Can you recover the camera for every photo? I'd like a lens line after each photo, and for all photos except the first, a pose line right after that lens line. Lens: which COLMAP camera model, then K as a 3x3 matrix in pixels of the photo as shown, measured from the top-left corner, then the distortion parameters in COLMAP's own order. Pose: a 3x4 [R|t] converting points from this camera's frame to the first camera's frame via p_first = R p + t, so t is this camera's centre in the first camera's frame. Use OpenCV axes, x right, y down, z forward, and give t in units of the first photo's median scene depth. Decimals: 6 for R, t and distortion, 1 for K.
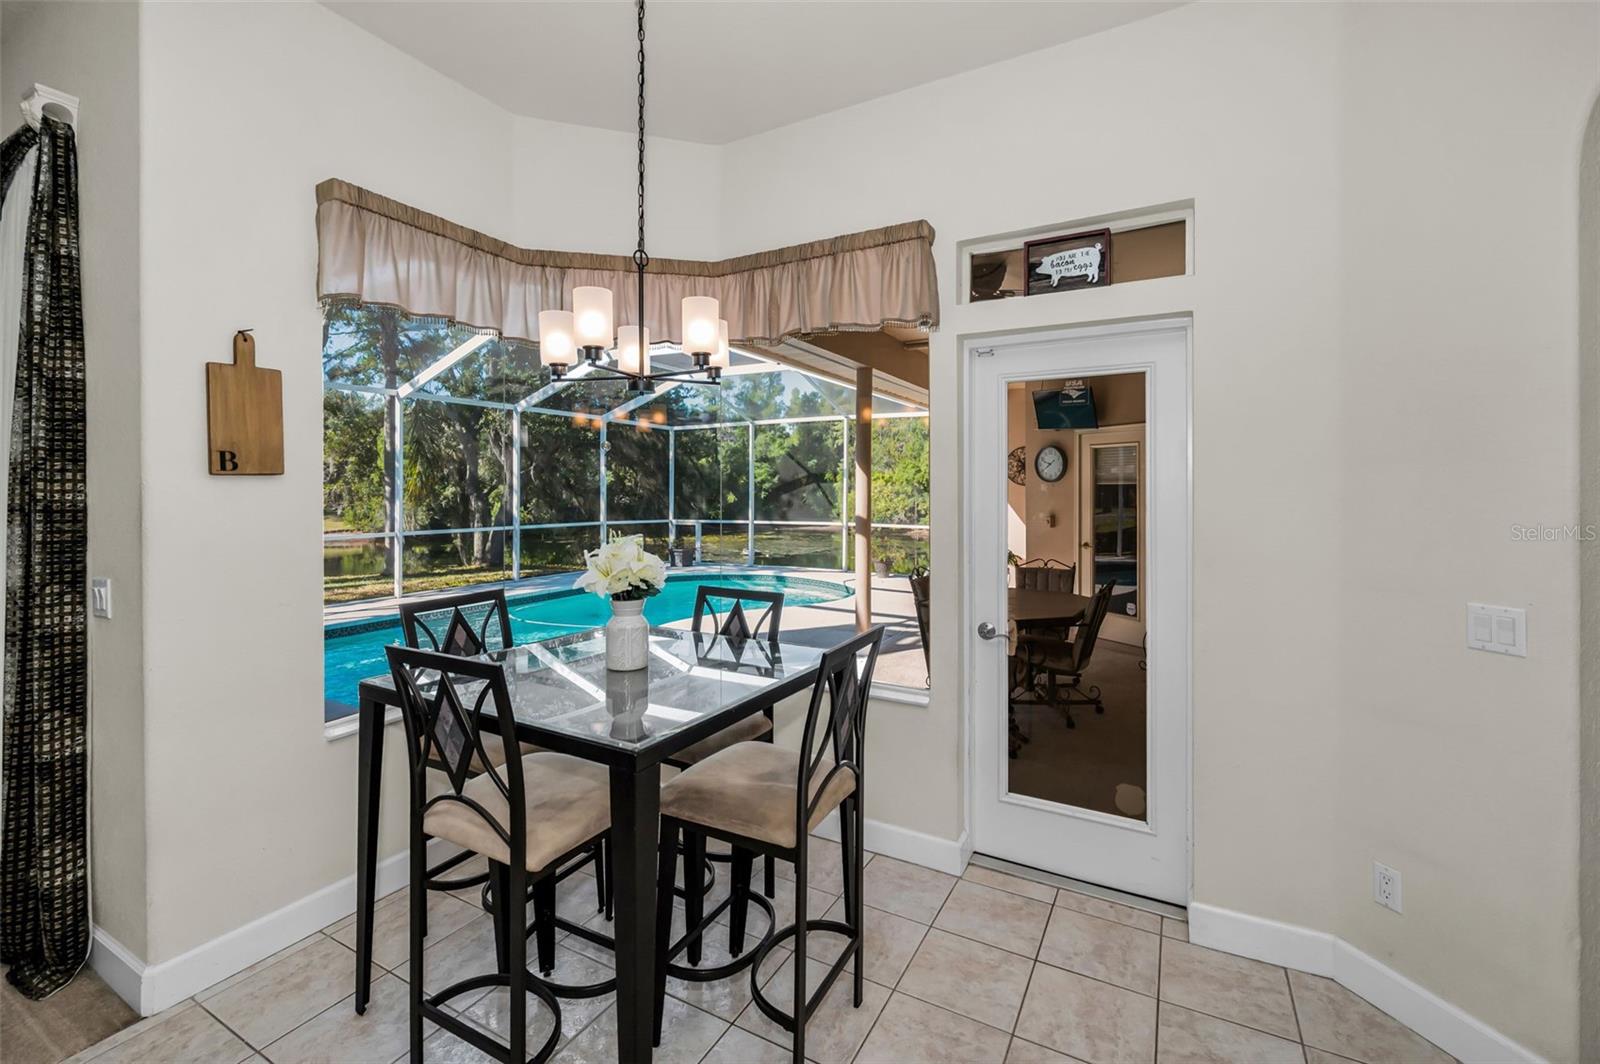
lens RADIAL K [[631.4, 0, 799.2], [0, 631.4, 515.7], [0, 0, 1]] dist [0.000024, -0.000010]
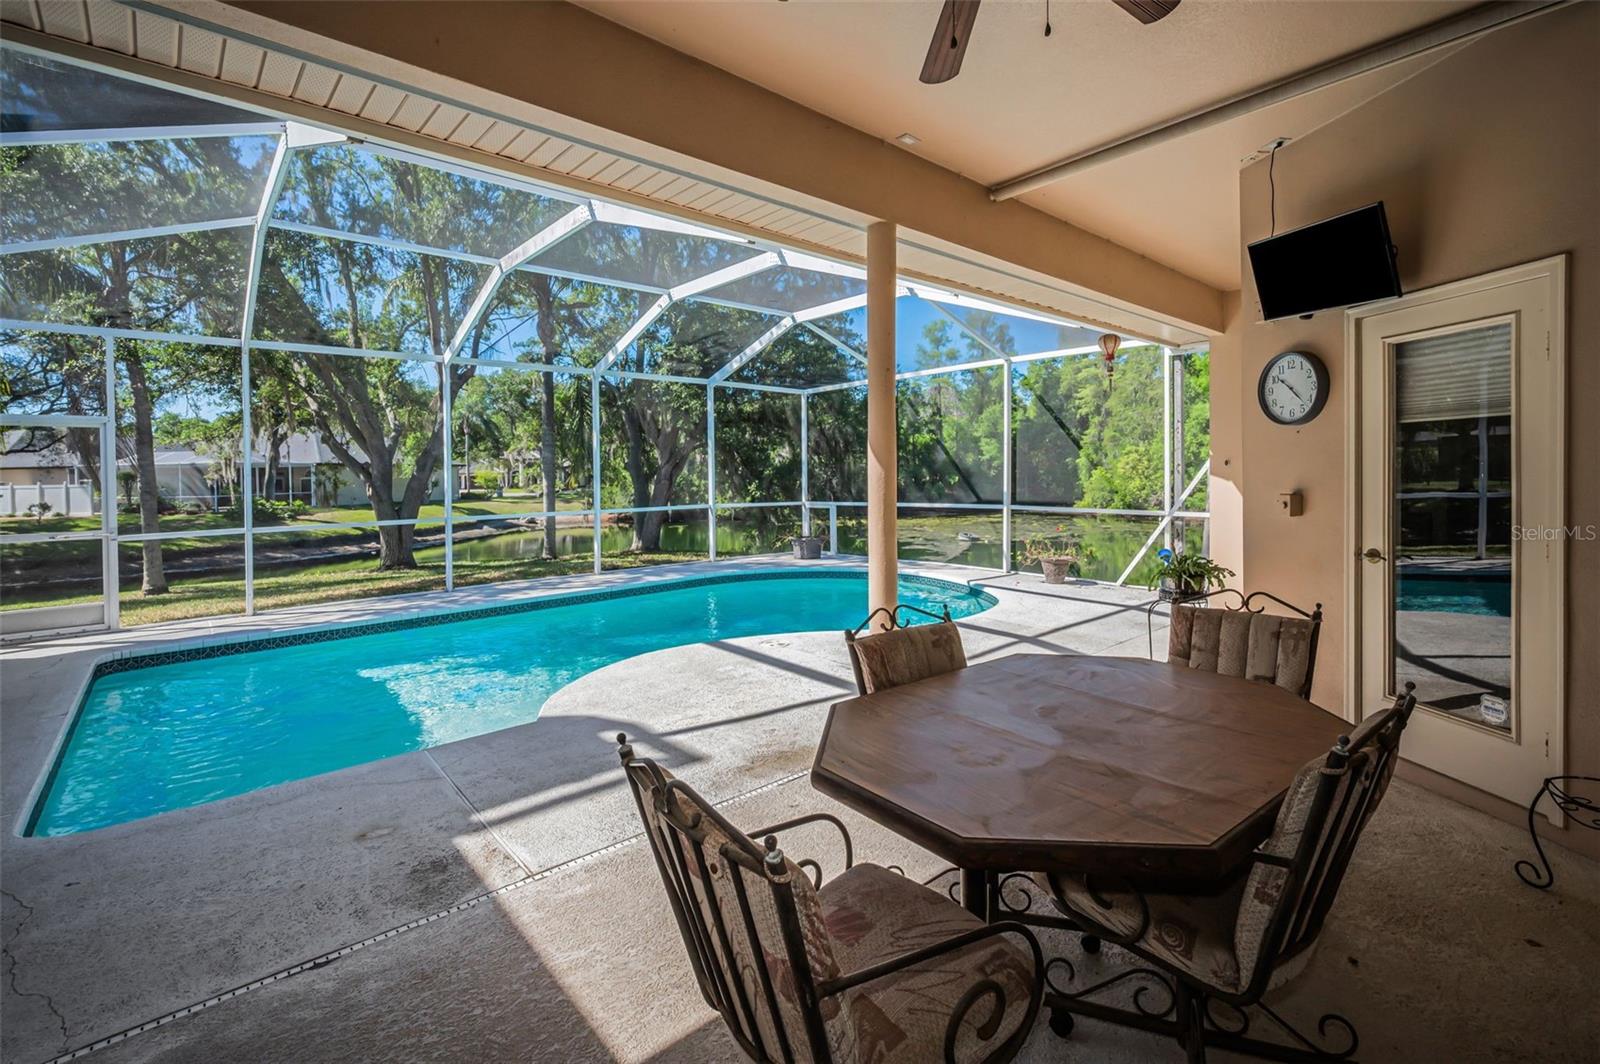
lens RADIAL K [[692.1, 0, 795.5], [0, 692.1, 493.3], [0, 0, 1]] dist [-0.000800, -0.000180]
pose [[0.949243, -0.006906, -0.314469, 0.209944], [0.005205, 0.999967, -0.006249, 0.002649], [0.314502, 0.004295, 0.949247, 0.382342]]
